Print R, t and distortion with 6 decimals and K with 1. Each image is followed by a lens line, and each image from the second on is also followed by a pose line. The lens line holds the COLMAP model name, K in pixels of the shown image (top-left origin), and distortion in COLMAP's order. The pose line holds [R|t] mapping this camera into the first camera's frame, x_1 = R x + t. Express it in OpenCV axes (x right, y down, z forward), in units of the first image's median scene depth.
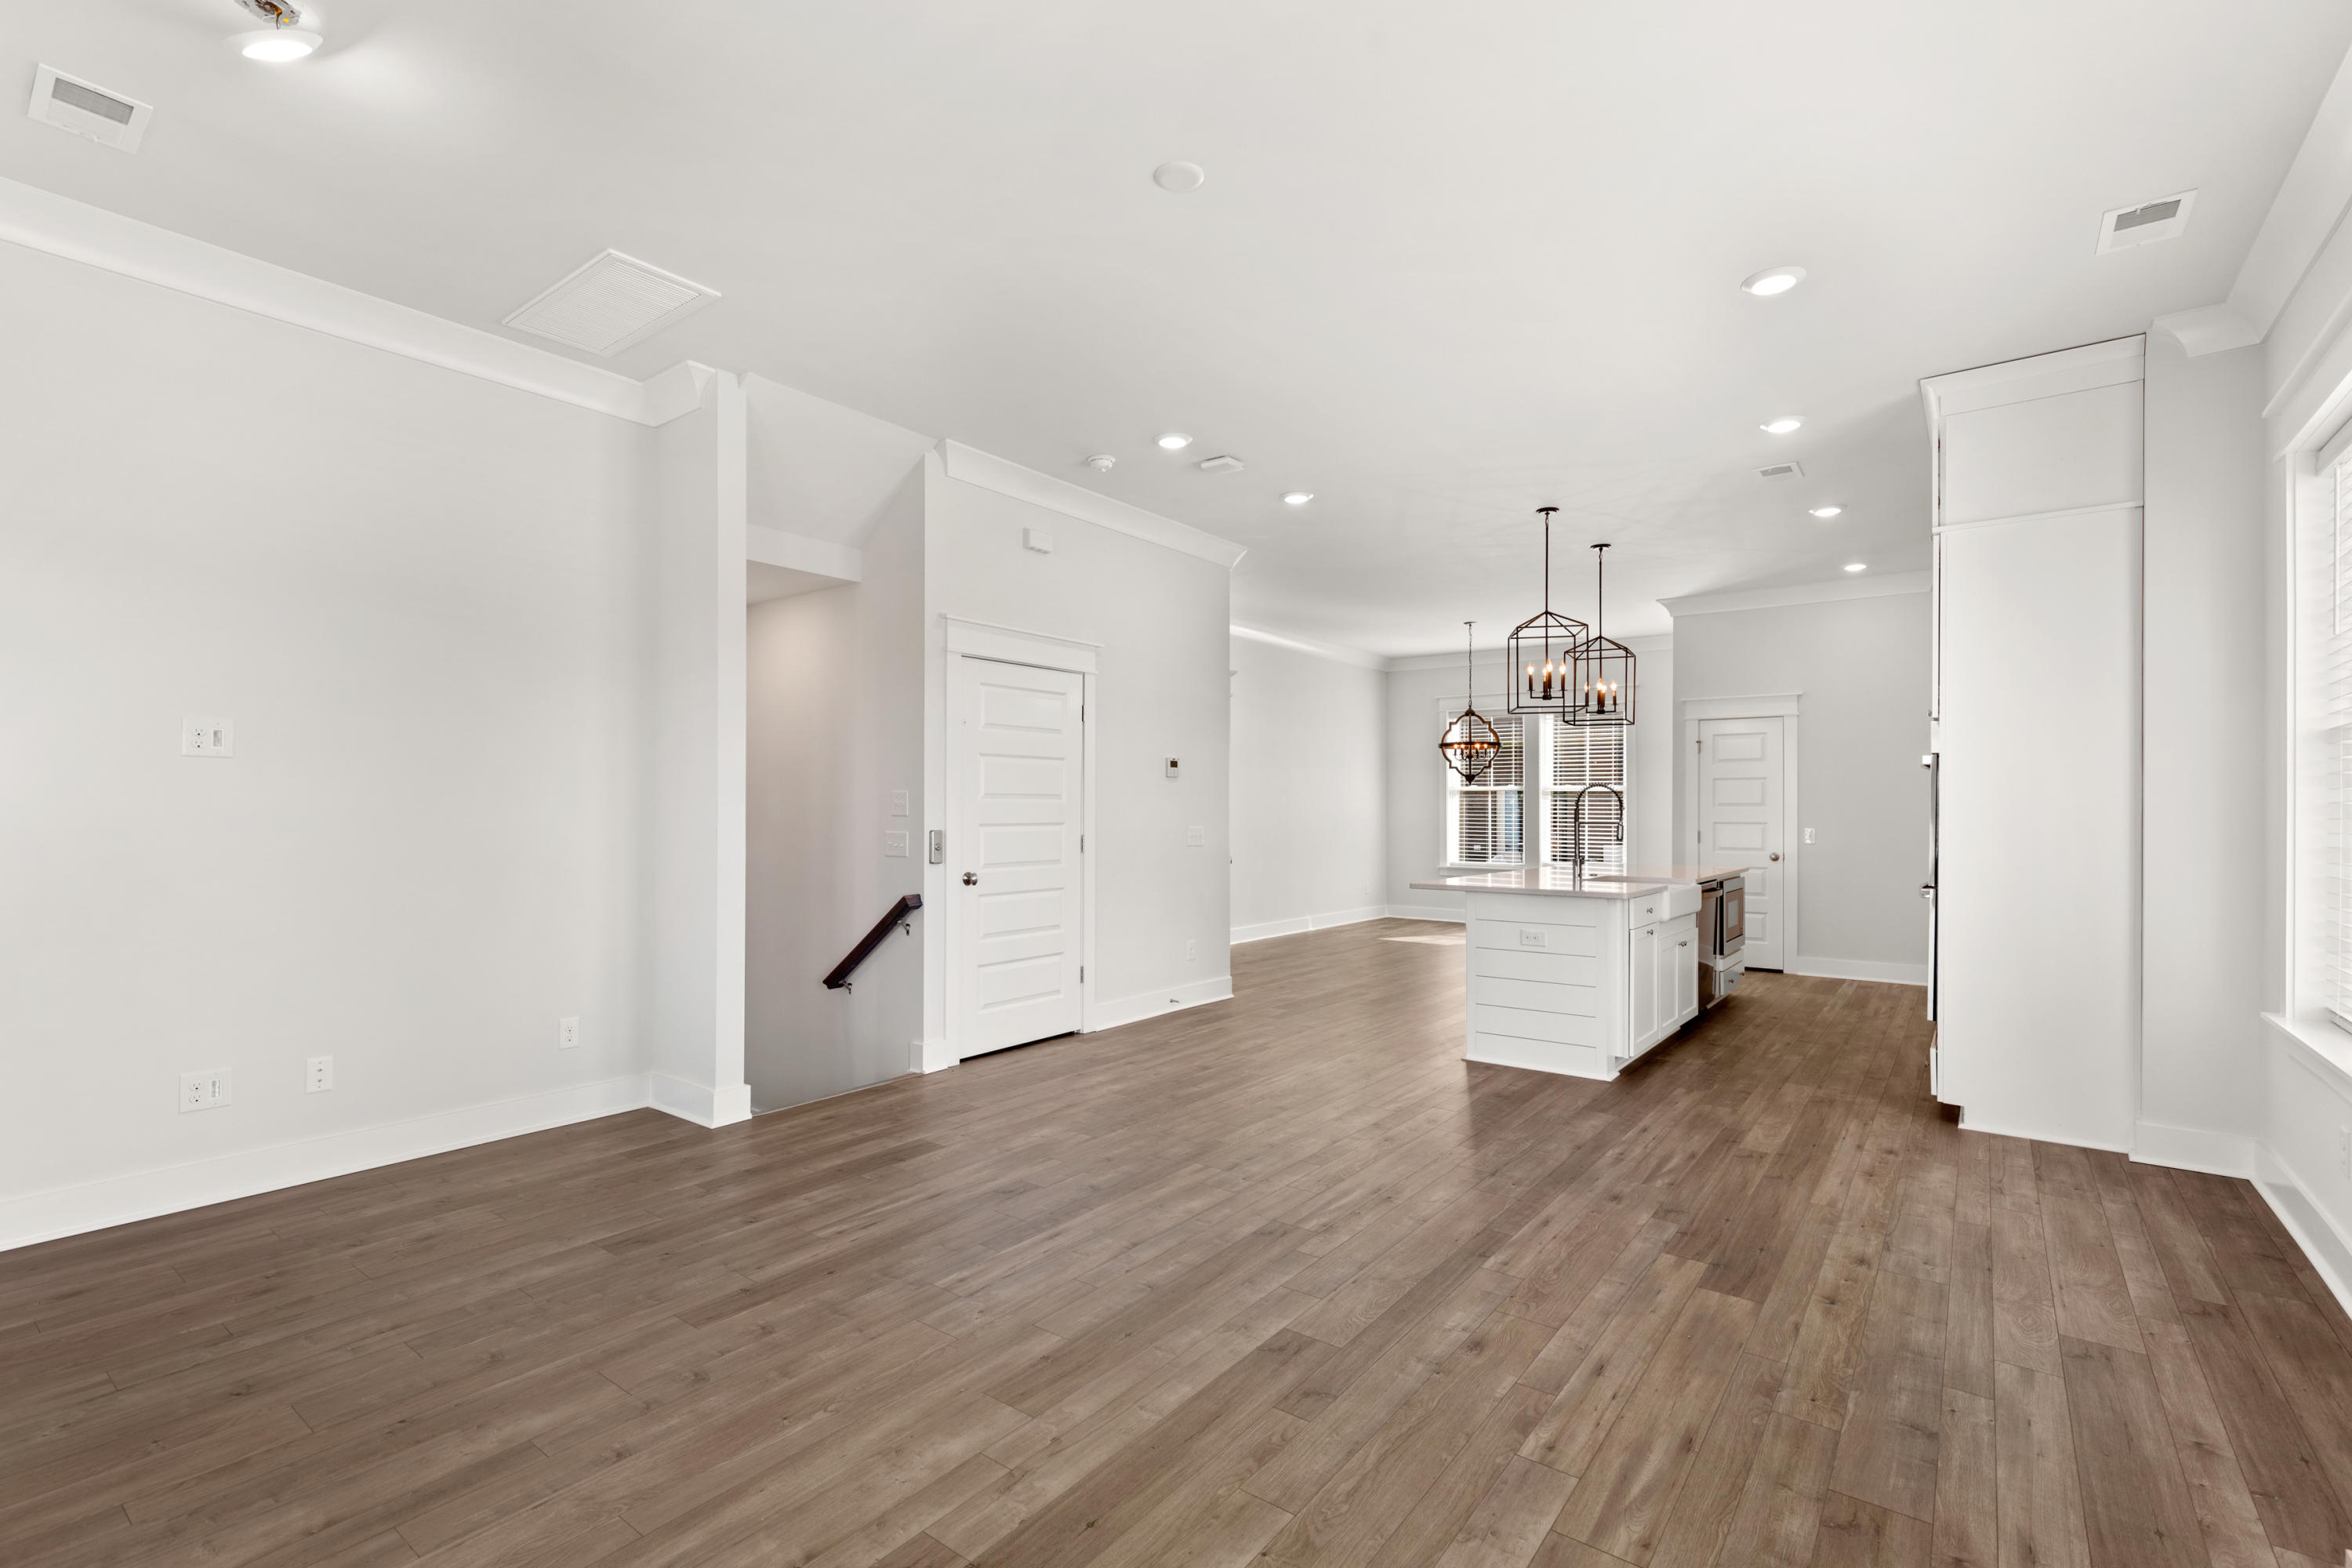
lens RADIAL K [[1064.5, 0, 1176.5], [0, 1064.5, 798.6], [0, 0, 1]] dist [0.007544, -0.000313]
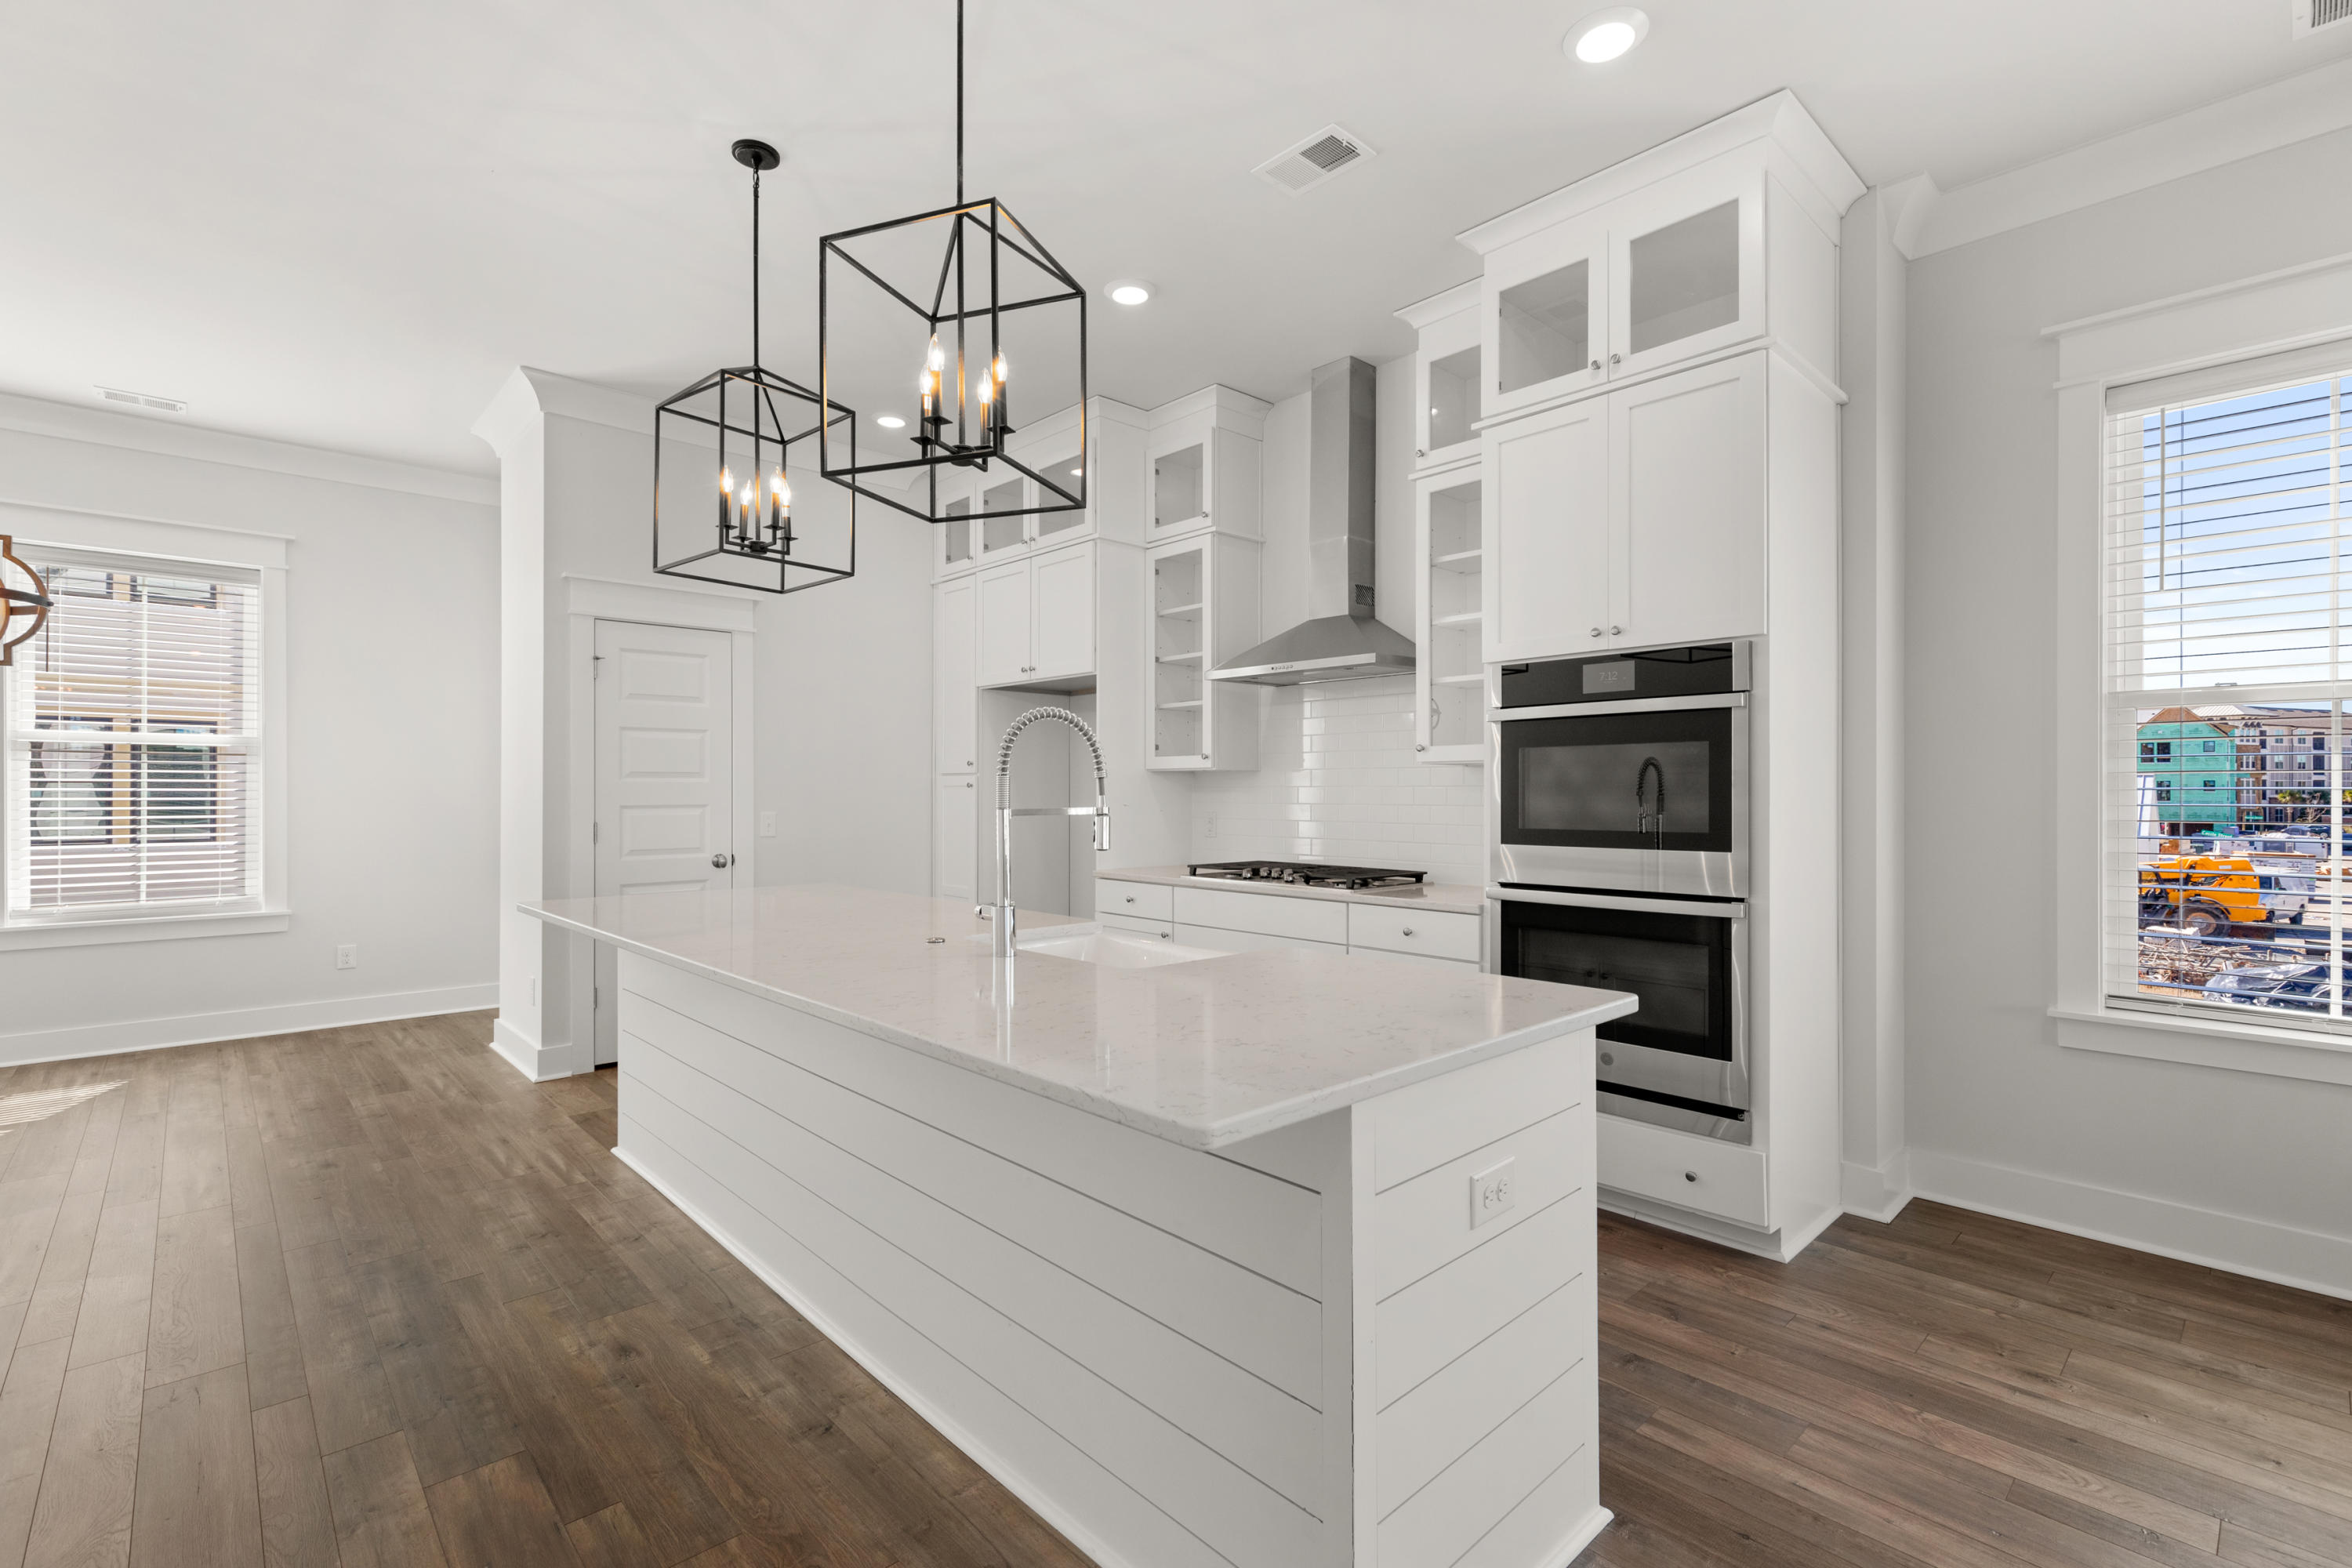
lens RADIAL K [[1064.5, 0, 1182.0], [0, 1064.5, 784.2], [0, 0, 1]] dist [0.007544, -0.000313]
pose [[0.181854, 0.002179, 0.983323, 0.024663], [-0.006661, 0.999977, -0.000985, 0.019026], [-0.983303, -0.006371, 0.181864, 1.217581]]
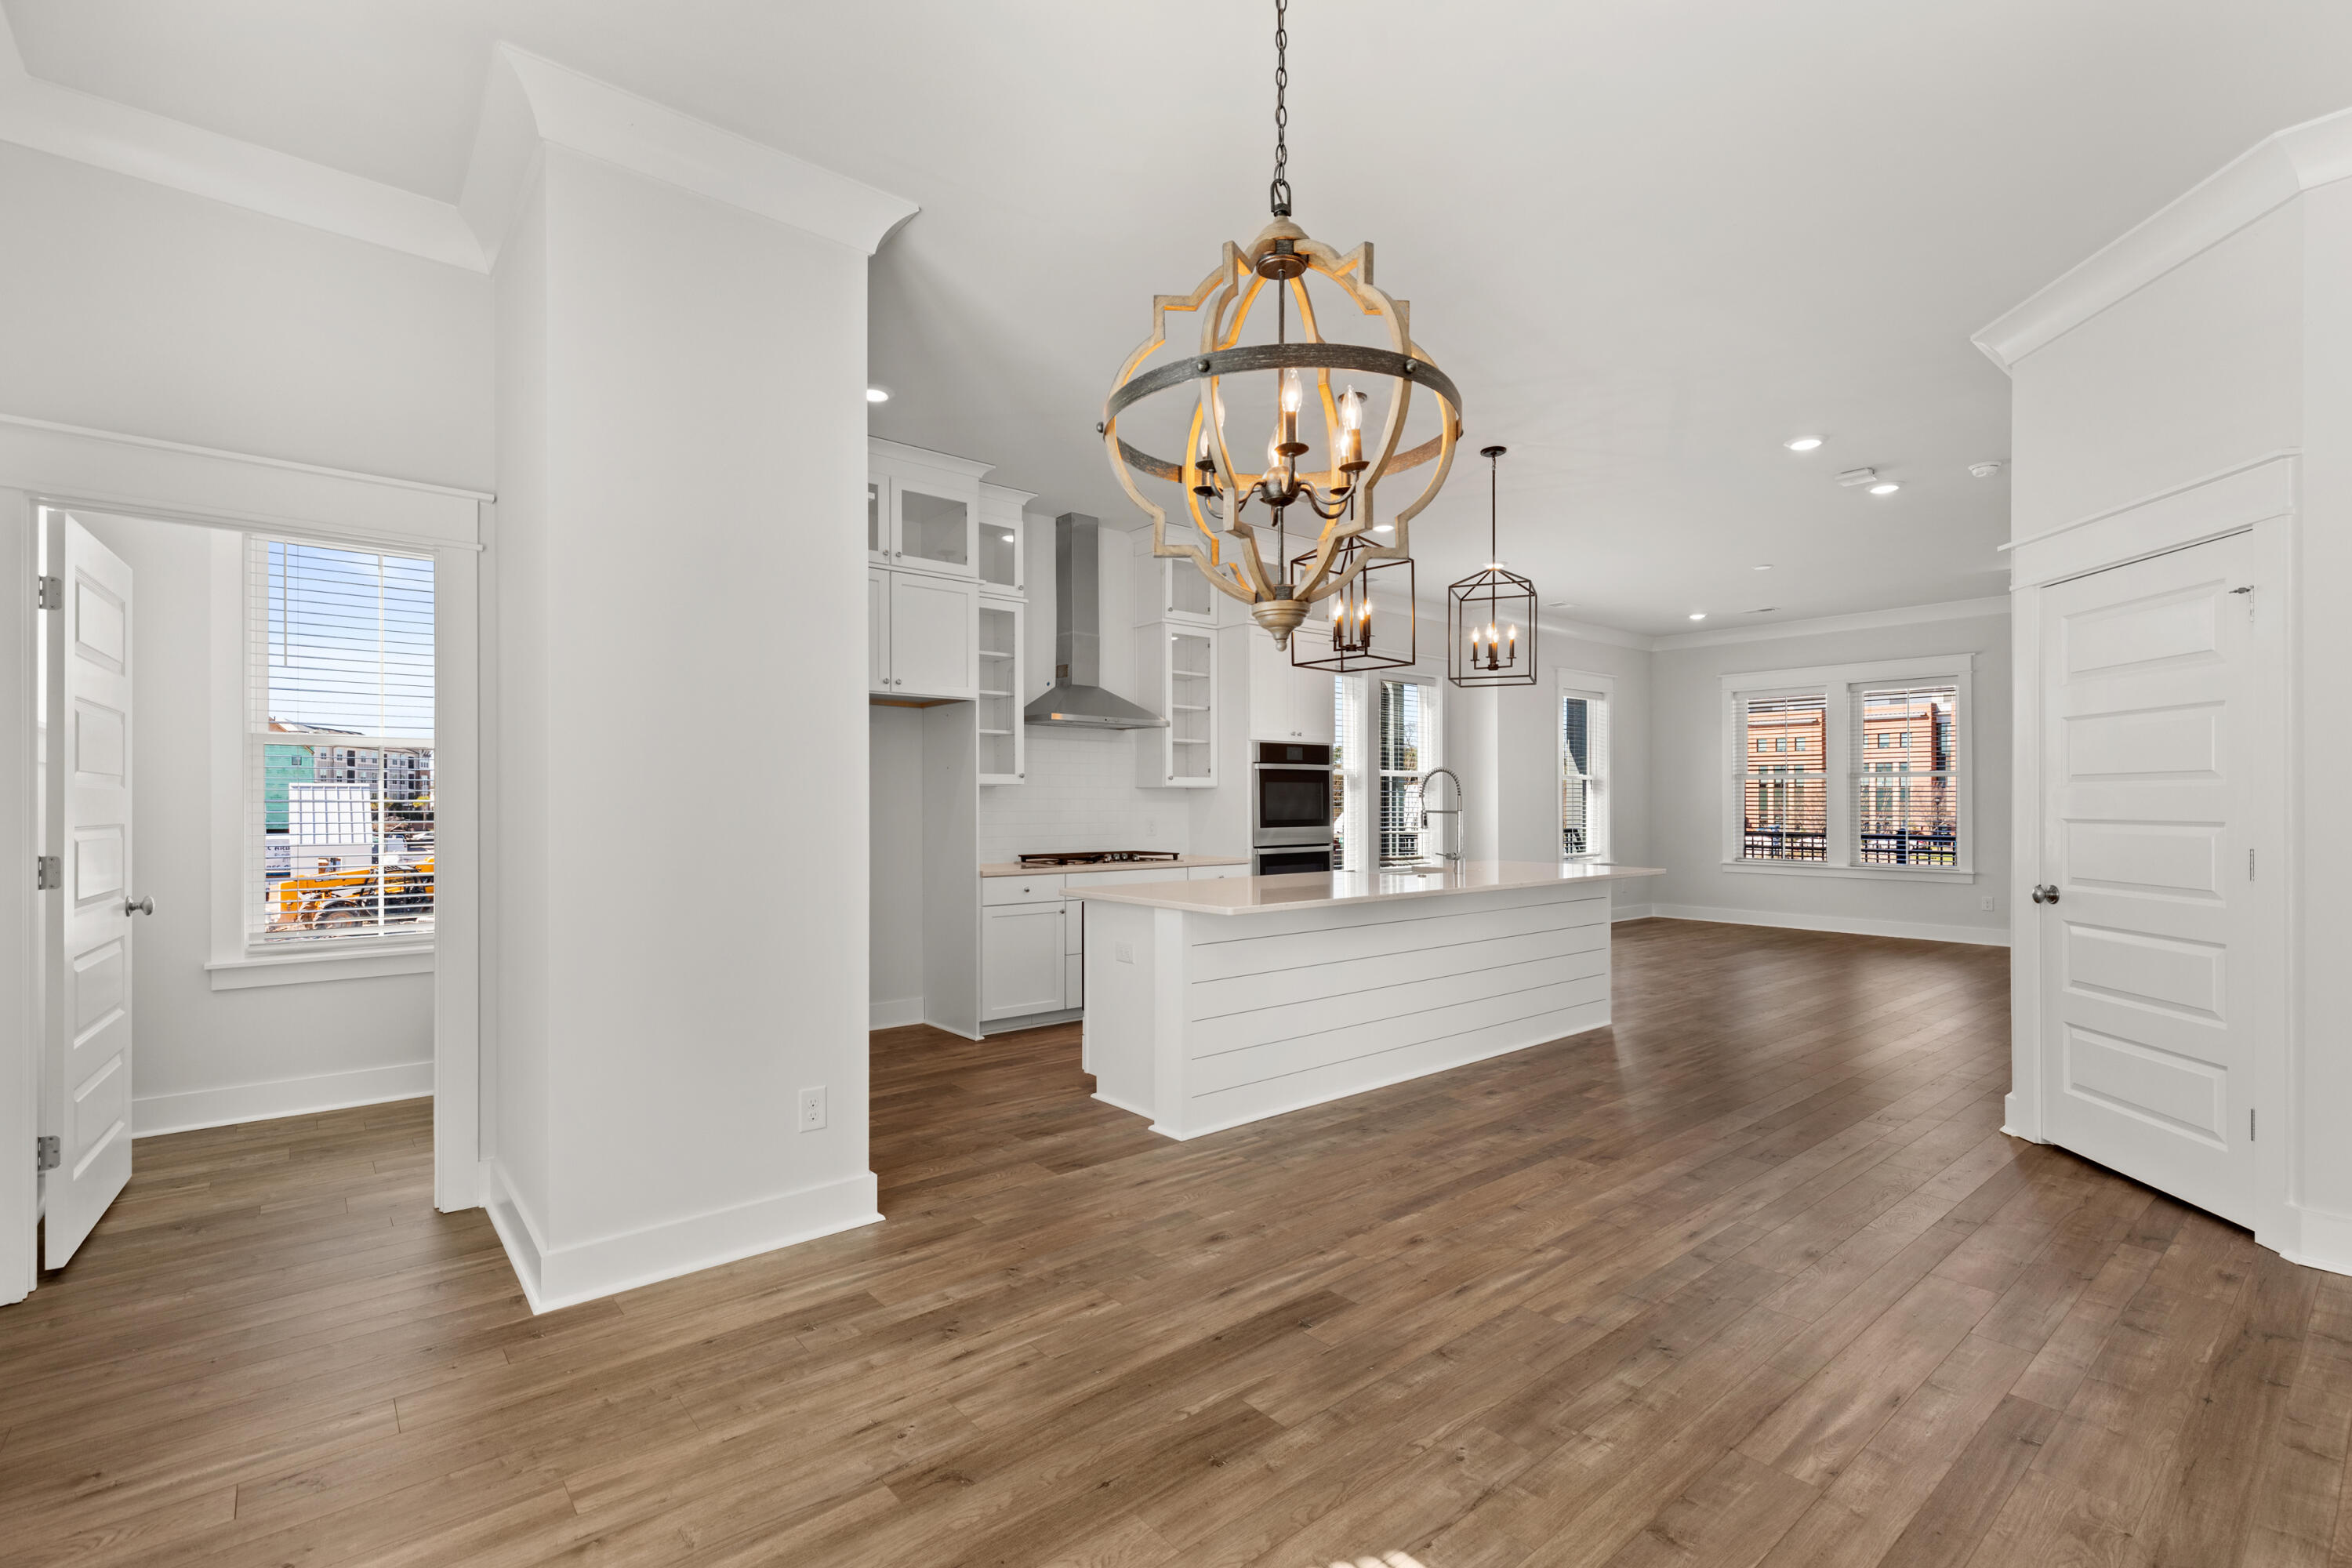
lens RADIAL K [[1064.5, 0, 1170.6], [0, 1064.5, 805.5], [0, 0, 1]] dist [0.007544, -0.000313]
pose [[-0.973997, -0.006803, 0.226457, 0.576974], [-0.007888, 0.999961, -0.003890, 0.032639], [-0.226422, -0.005576, -0.974013, 2.678503]]
